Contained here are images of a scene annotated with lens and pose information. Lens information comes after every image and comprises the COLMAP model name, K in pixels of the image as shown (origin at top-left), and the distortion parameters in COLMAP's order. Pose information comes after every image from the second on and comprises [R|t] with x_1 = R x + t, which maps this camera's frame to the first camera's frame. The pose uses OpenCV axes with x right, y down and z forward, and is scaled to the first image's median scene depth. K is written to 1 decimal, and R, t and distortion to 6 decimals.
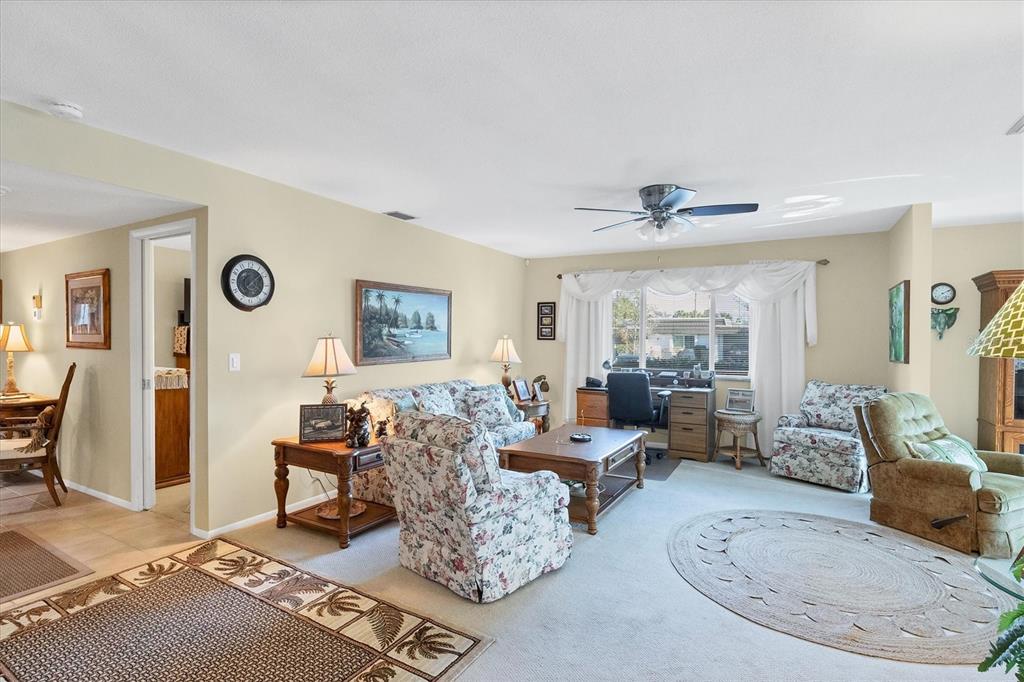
lens RADIAL K [[498.3, 0, 512.9], [0, 498.3, 341.5], [0, 0, 1]] dist [-0.001562, -0.000059]
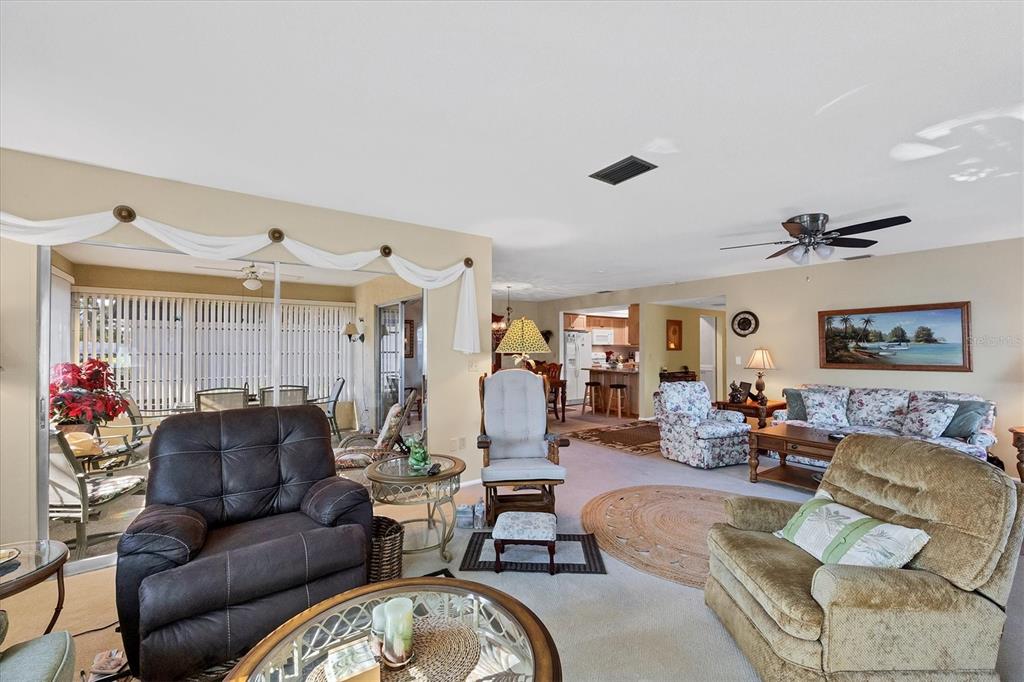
lens RADIAL K [[423.1, 0, 514.5], [0, 423.1, 341.6], [0, 0, 1]] dist [-0.000204, -0.000047]
pose [[-0.384464, -0.018905, -0.922947, 1.180008], [-0.009406, 0.999819, -0.016562, -0.001920], [0.923092, 0.002314, -0.384572, 0.607469]]
